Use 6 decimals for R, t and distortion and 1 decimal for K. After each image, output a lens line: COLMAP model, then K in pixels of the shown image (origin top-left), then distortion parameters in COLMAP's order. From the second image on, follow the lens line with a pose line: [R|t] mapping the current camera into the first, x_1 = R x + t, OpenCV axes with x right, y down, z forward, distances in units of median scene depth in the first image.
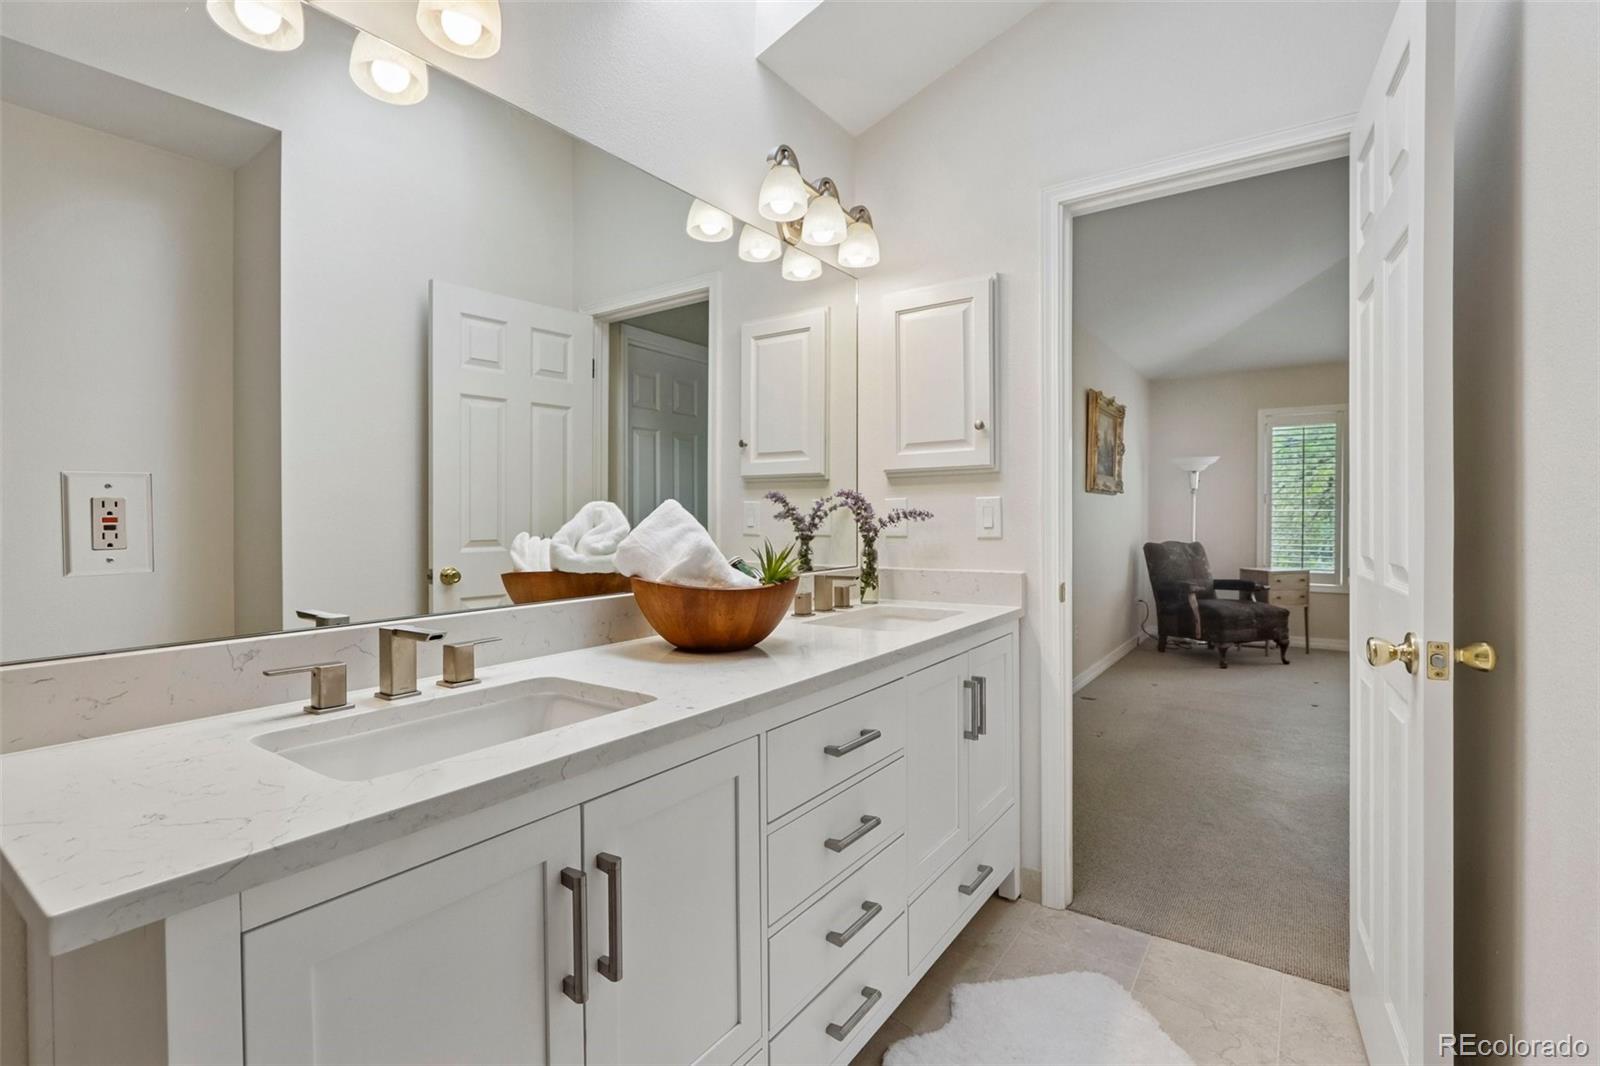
lens RADIAL K [[743.7, 0, 802.1], [0, 743.7, 529.1], [0, 0, 1]] dist [-0.012489, 0.001438]
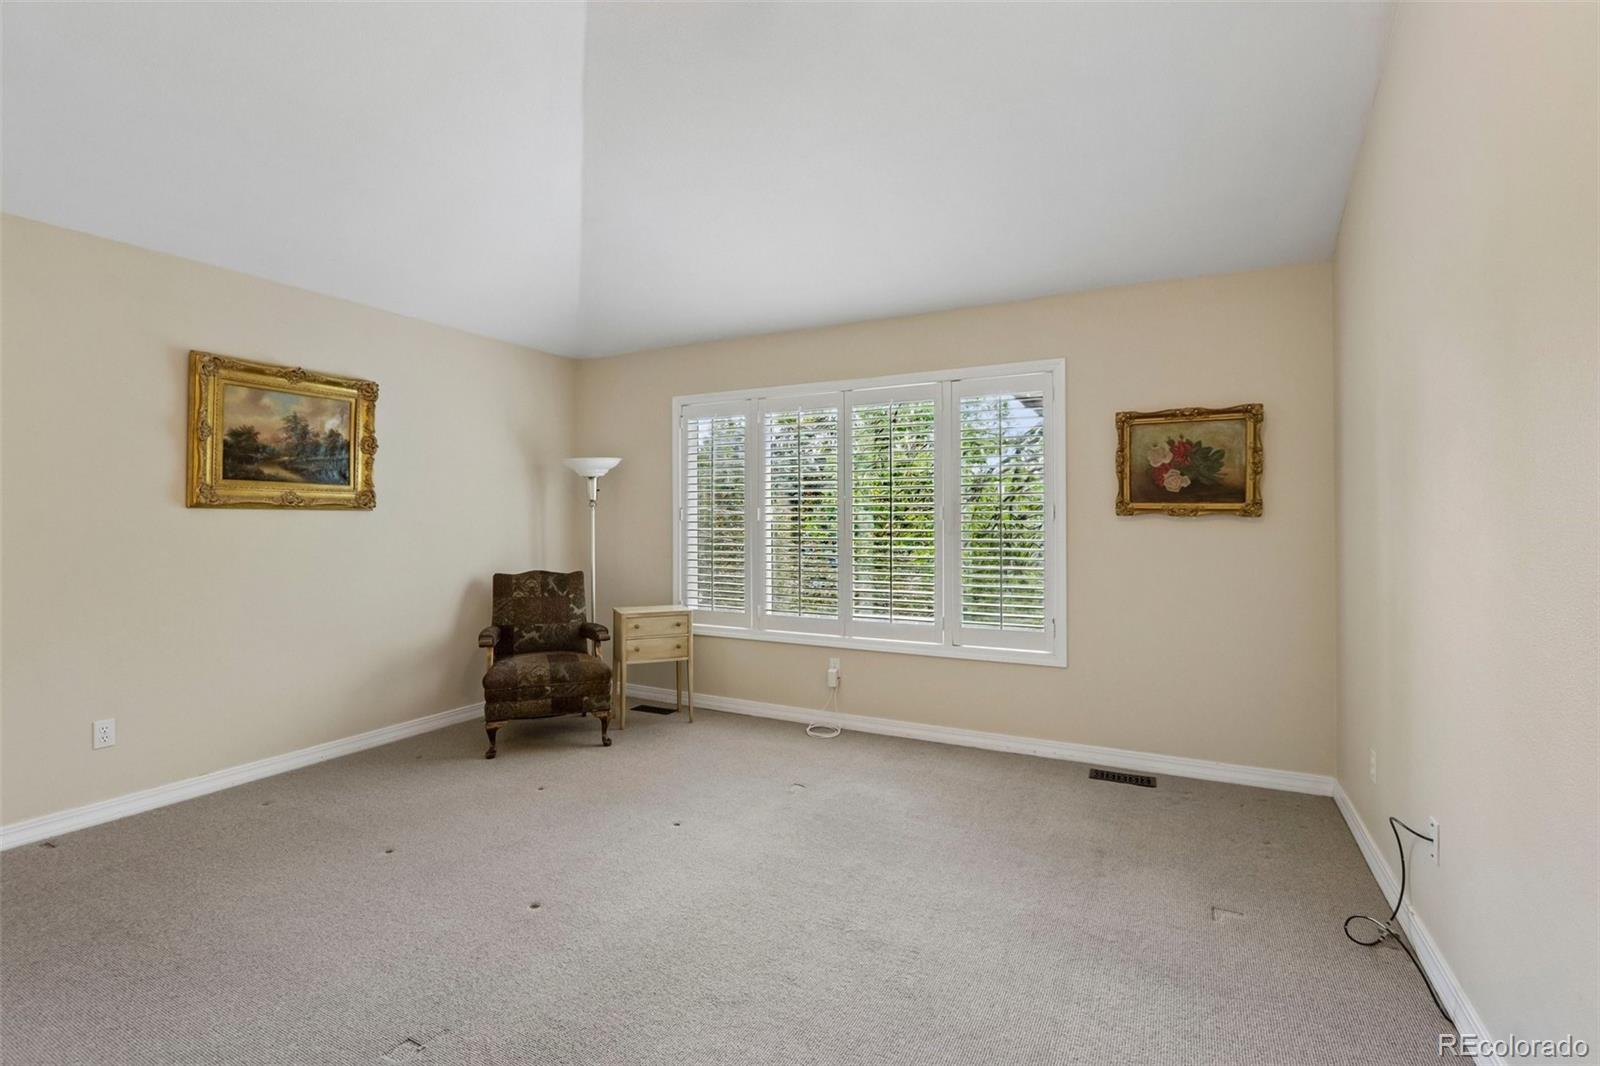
lens RADIAL K [[743.7, 0, 797.0], [0, 743.7, 524.8], [0, 0, 1]] dist [-0.012489, 0.001438]
pose [[0.993716, -0.002652, 0.111904, 0.735847], [0.004225, 0.999895, -0.013827, -0.020561], [-0.111855, 0.014213, 0.993623, 0.253379]]
